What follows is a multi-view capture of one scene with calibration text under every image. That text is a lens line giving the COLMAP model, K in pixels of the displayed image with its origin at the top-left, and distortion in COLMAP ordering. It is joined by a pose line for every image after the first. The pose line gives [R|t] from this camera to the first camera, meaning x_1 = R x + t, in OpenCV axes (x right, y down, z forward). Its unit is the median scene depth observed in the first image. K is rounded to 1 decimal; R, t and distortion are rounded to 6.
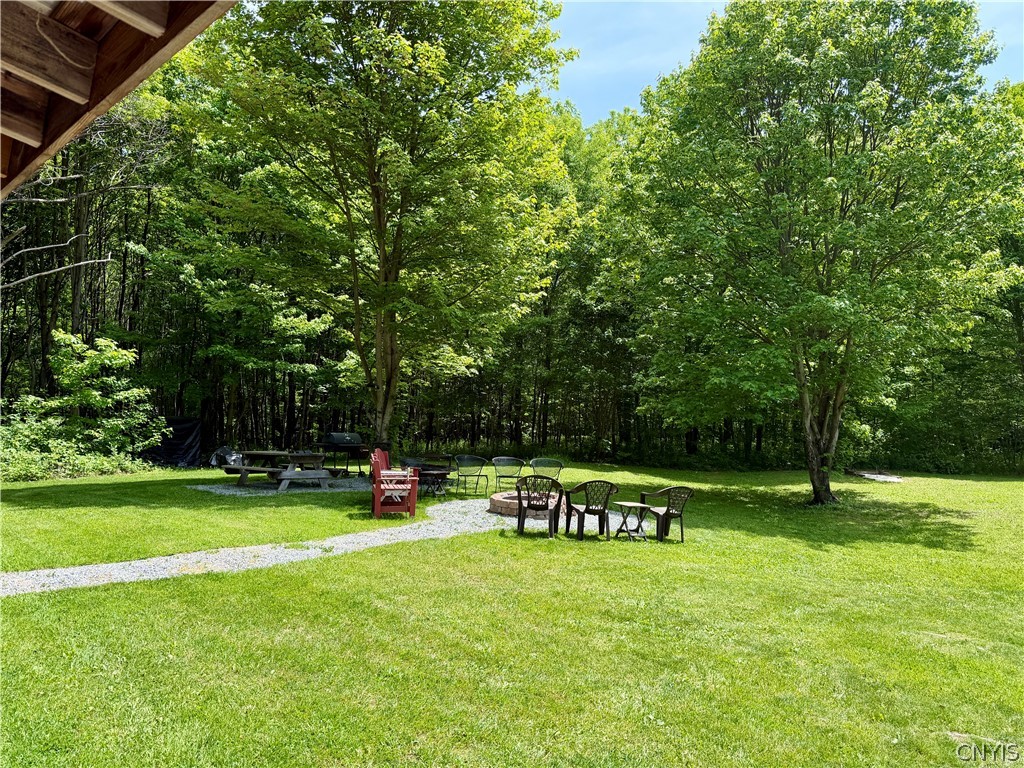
lens RADIAL K [[715.7, 0, 508.2], [0, 715.7, 385.5], [0, 0, 1]] dist [0.069022, -0.094818]
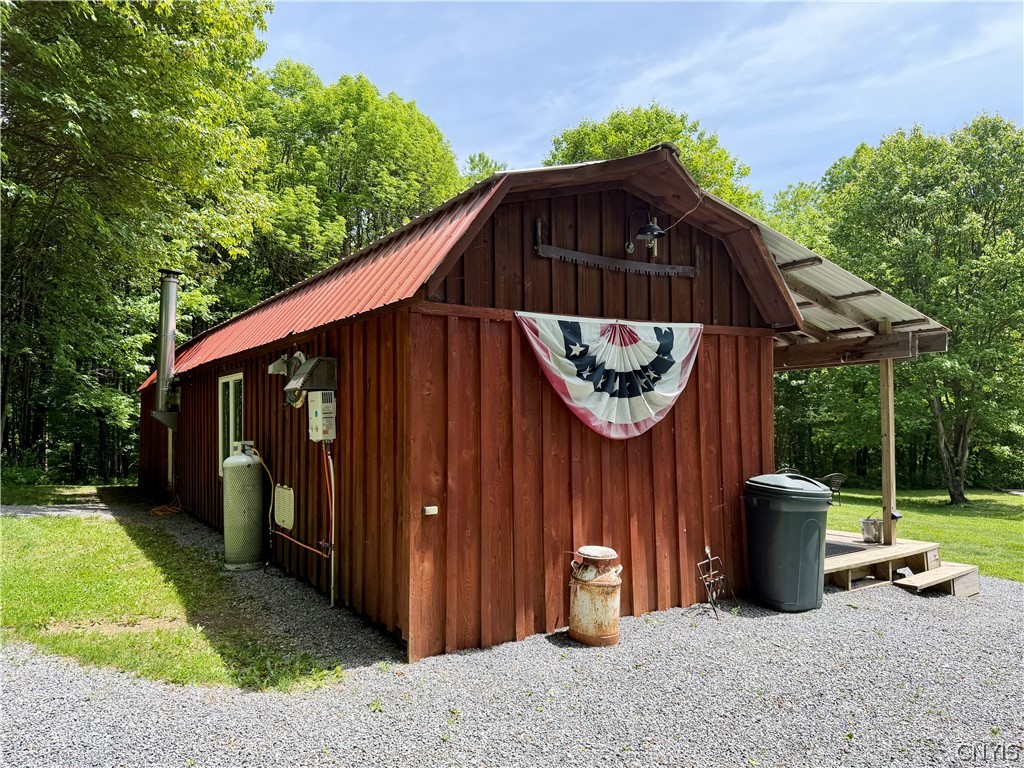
lens RADIAL K [[715.7, 0, 507.7], [0, 715.7, 385.5], [0, 0, 1]] dist [0.069022, -0.094818]
pose [[0.975797, -0.010400, -0.218429, -0.088190], [-0.000593, 0.998739, -0.050204, 0.009757], [0.218675, 0.049119, 0.974561, -0.519218]]
